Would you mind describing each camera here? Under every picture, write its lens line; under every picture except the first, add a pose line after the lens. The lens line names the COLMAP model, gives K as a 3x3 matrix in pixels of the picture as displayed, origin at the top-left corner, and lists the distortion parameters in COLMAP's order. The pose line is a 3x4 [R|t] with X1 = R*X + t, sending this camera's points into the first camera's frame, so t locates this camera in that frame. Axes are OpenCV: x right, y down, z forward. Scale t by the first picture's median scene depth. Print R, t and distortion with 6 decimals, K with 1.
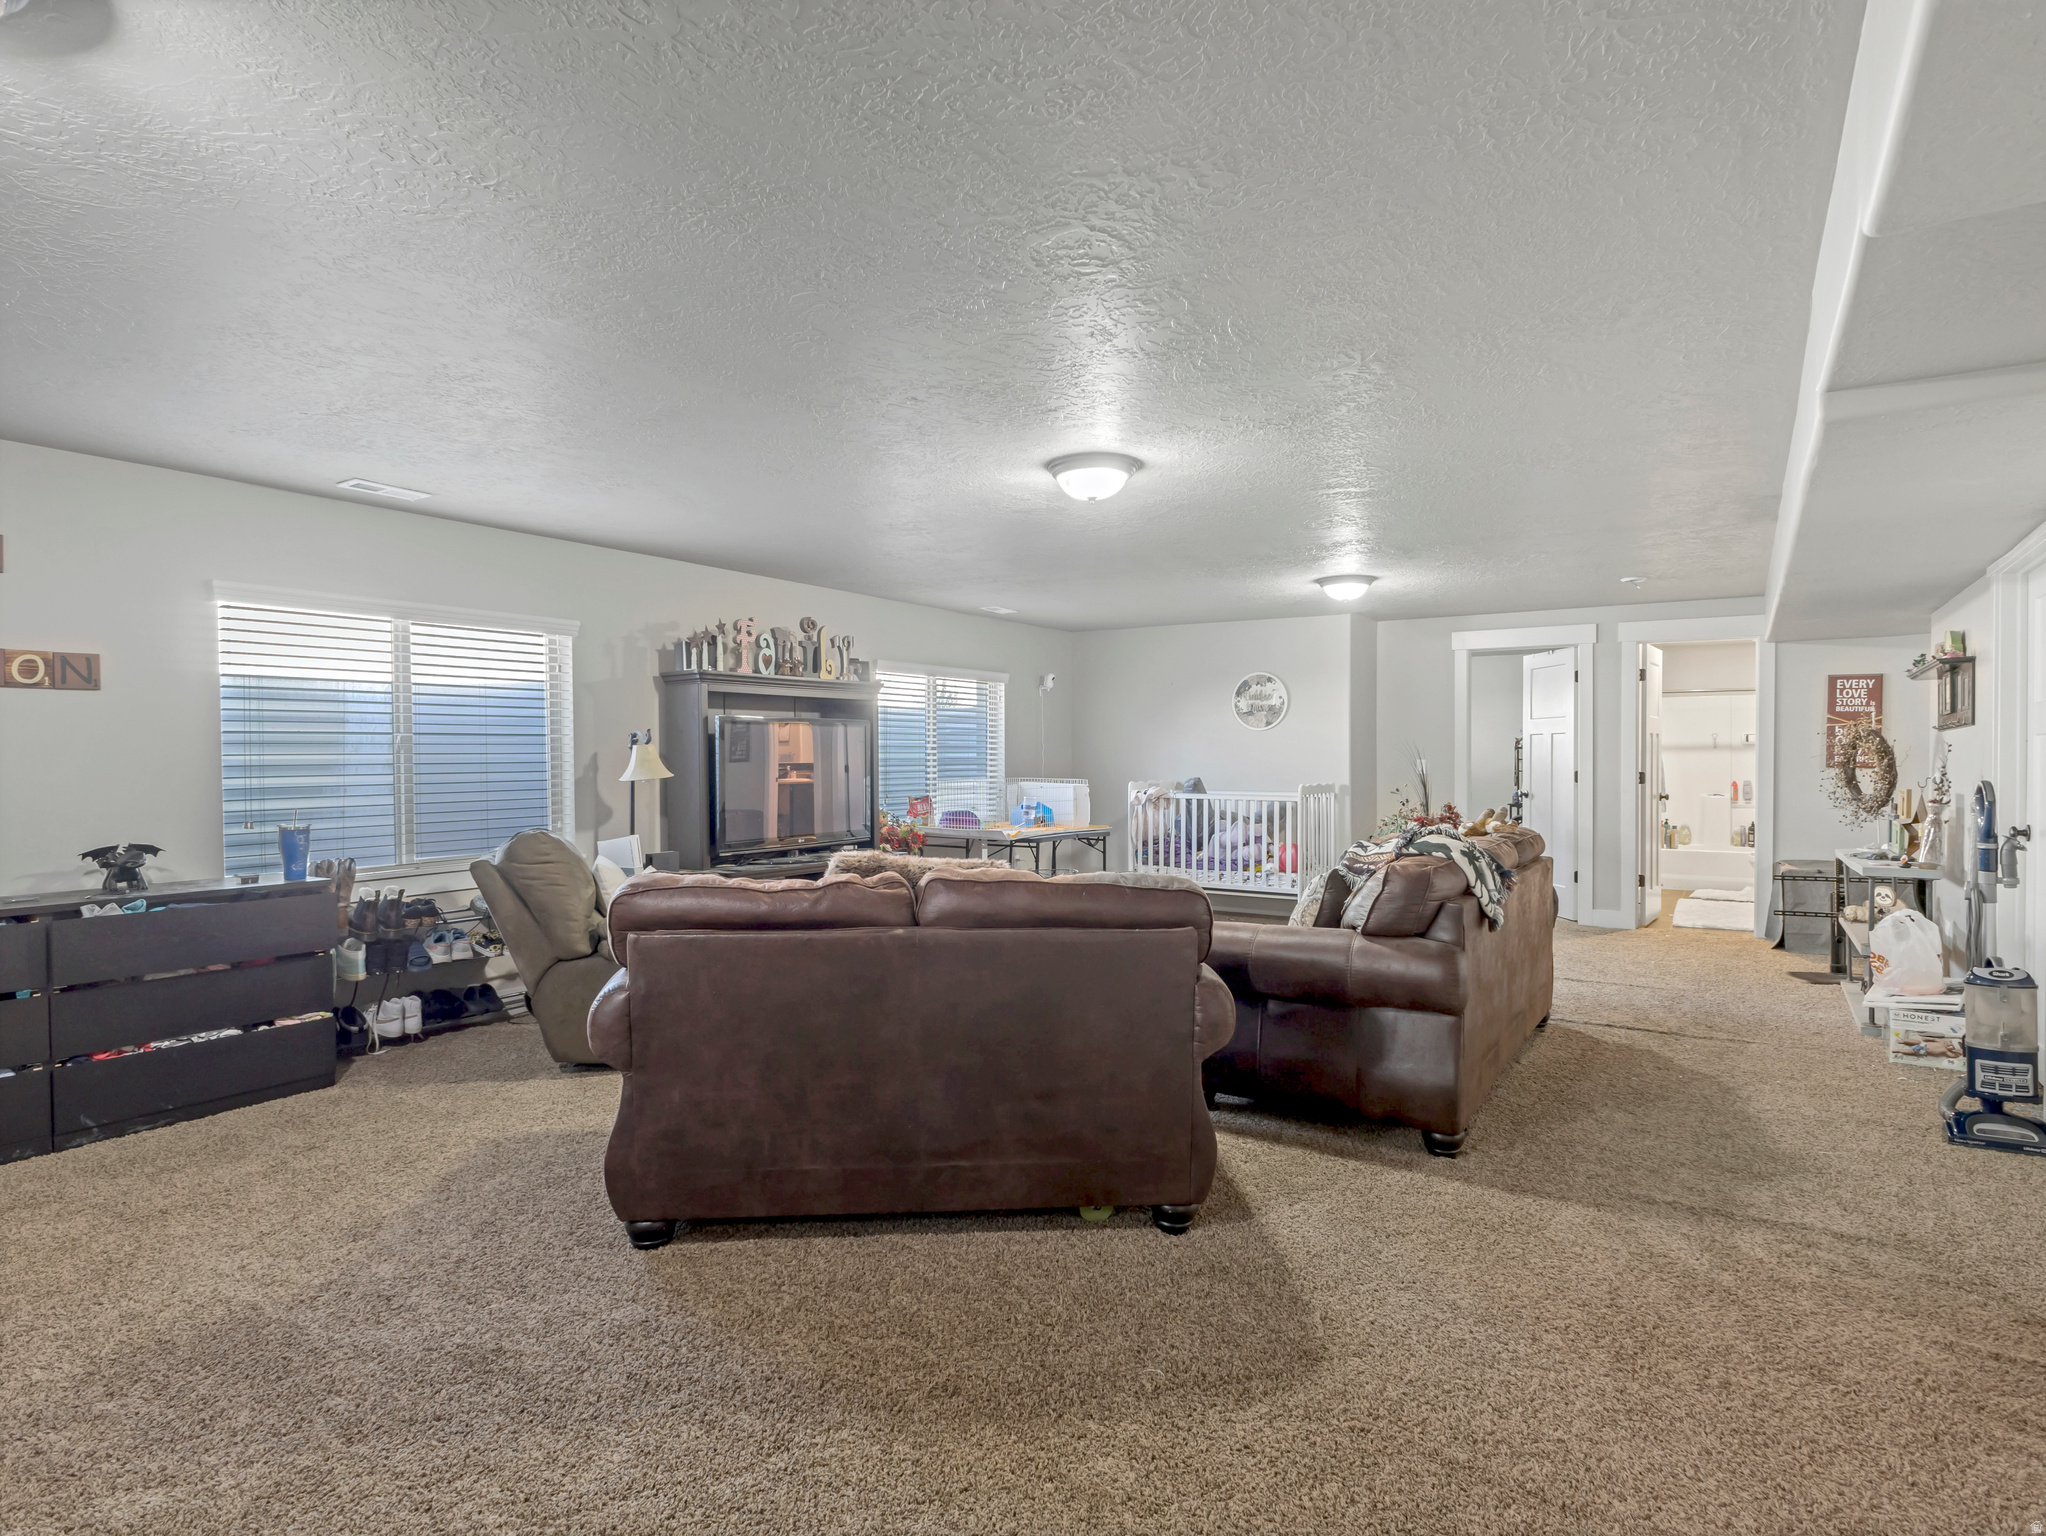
lens RADIAL K [[1099.0, 0, 1024.2], [0, 1099.0, 766.3], [0, 0, 1]] dist [0.014421, 0.000288]
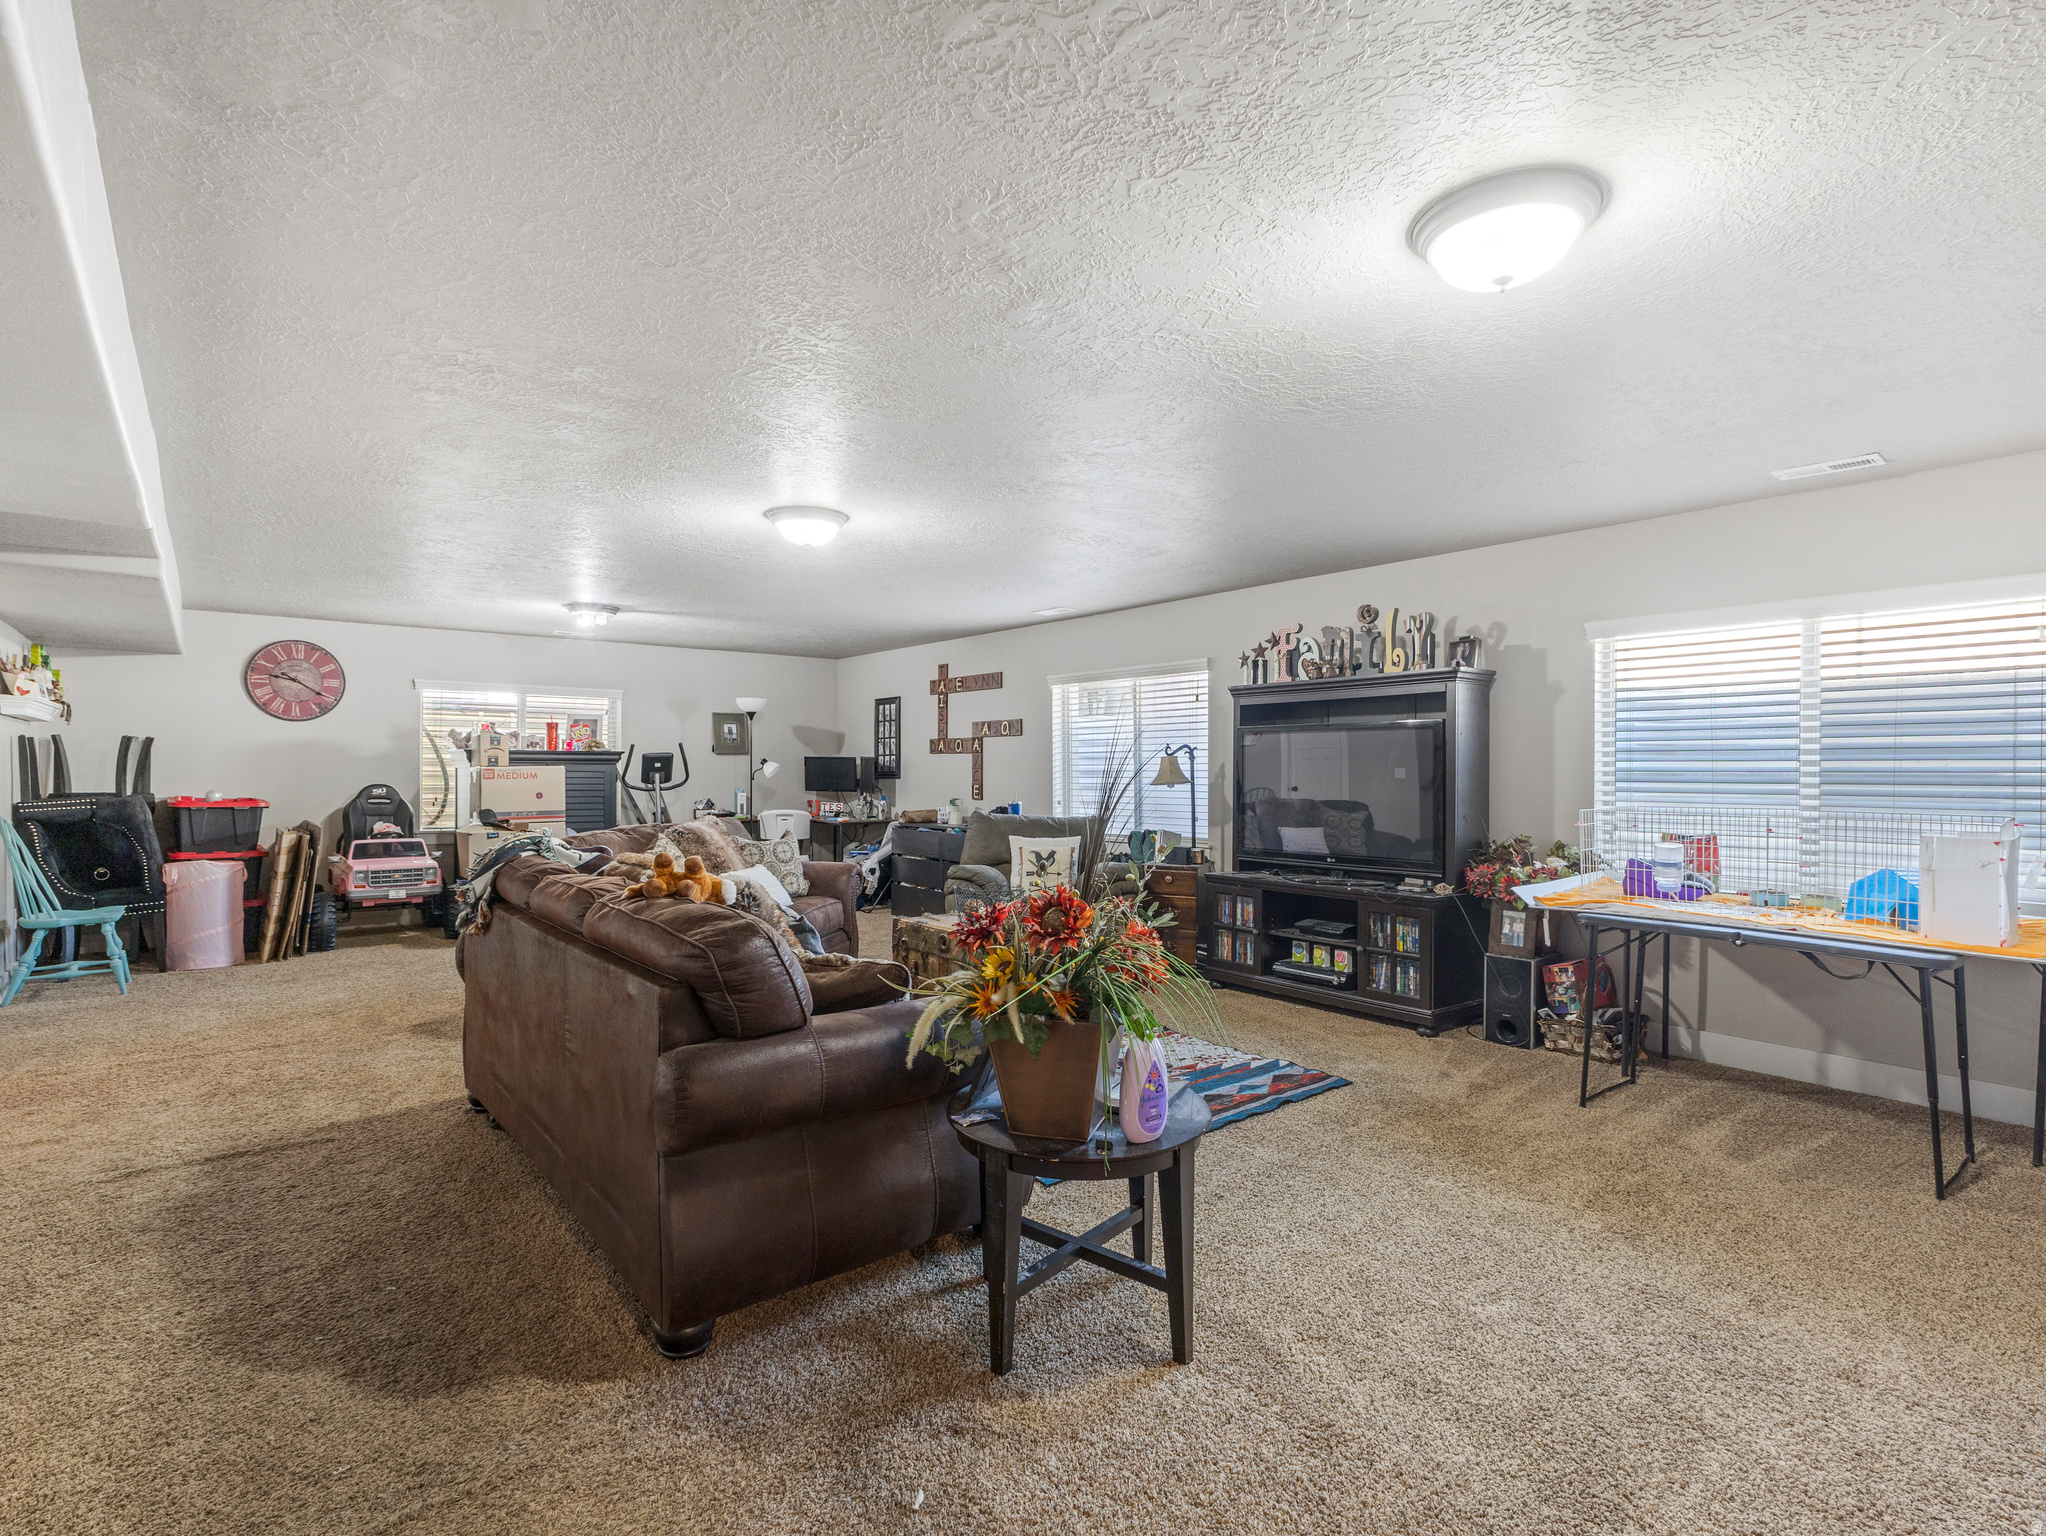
lens RADIAL K [[1005.0, 0, 1023.1], [0, 1005.0, 771.6], [0, 0, 1]] dist [0.005571, -0.000022]
pose [[-0.319804, 0.001990, -0.947482, 0.667747], [-0.015534, 0.999852, 0.007343, -0.006946], [0.947356, 0.017066, -0.319726, 1.050766]]
